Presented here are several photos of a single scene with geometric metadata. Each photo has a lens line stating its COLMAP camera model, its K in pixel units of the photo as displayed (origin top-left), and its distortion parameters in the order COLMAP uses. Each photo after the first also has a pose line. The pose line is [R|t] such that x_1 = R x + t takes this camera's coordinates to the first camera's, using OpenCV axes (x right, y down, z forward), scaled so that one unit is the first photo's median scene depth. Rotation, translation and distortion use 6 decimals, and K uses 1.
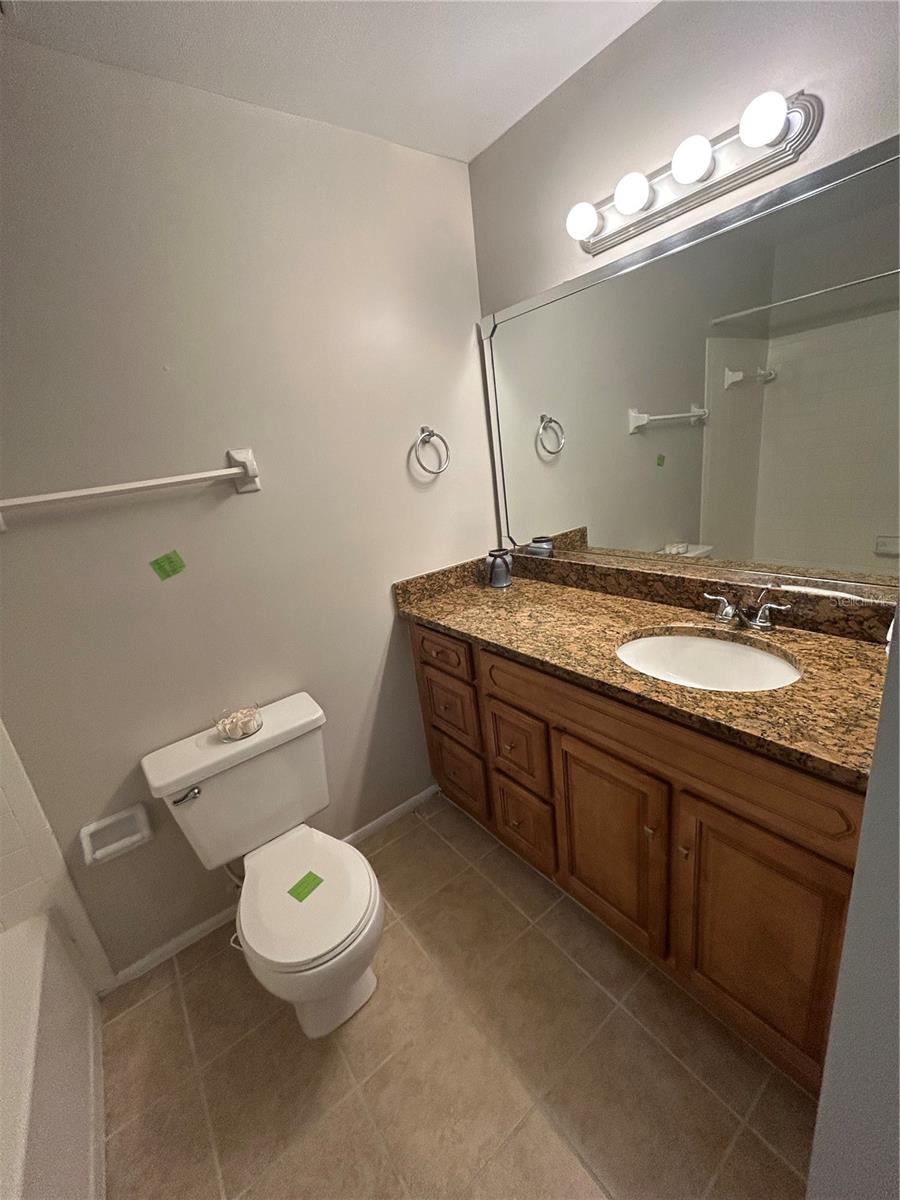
lens RADIAL K [[484.1, 0, 449.9], [0, 484.1, 598.7], [0, 0, 1]] dist [-0.002933, 0.001468]
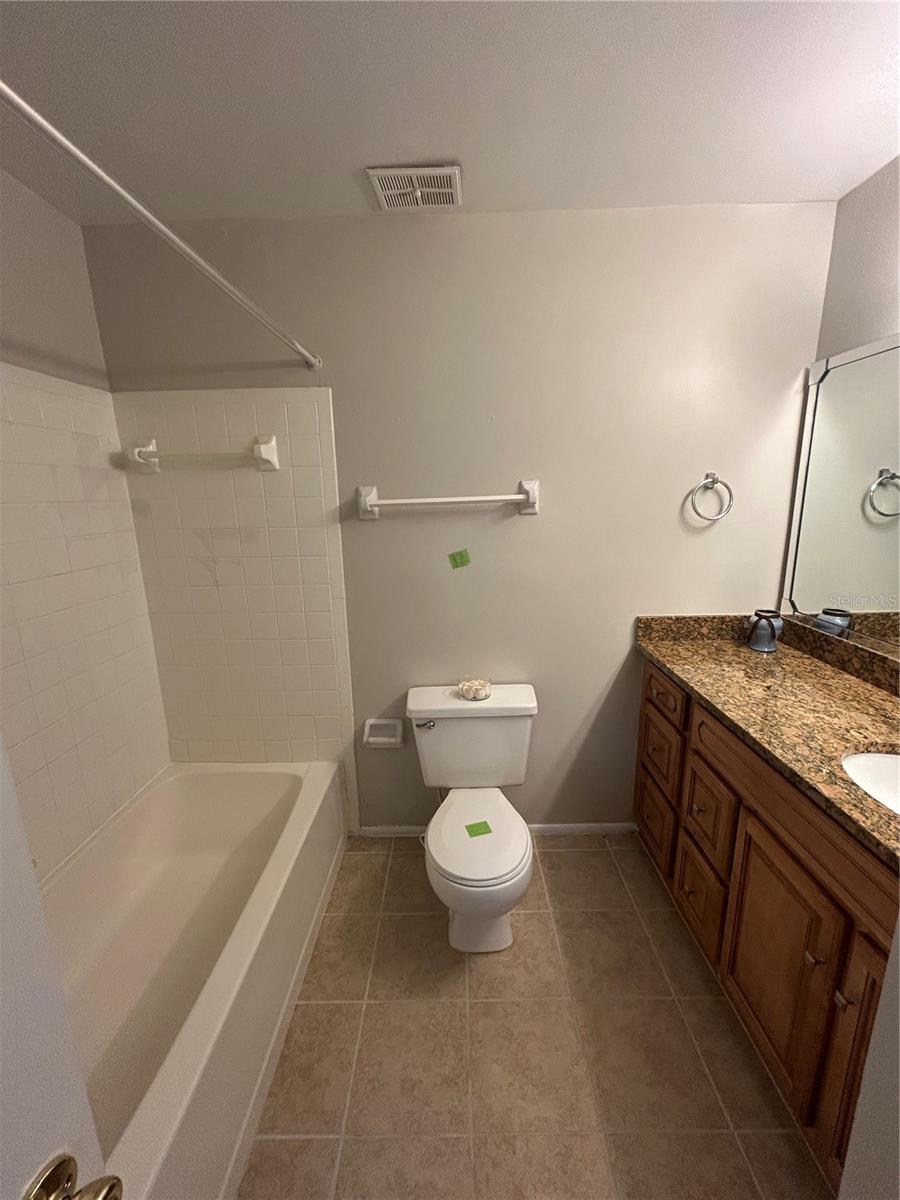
lens RADIAL K [[484.1, 0, 449.8], [0, 484.1, 599.5], [0, 0, 1]] dist [-0.002933, 0.001468]
pose [[0.787744, 0.235925, -0.569033, 0.184949], [-0.255605, 0.965661, 0.046522, -0.014027], [0.560469, 0.108800, 0.820998, -0.114068]]
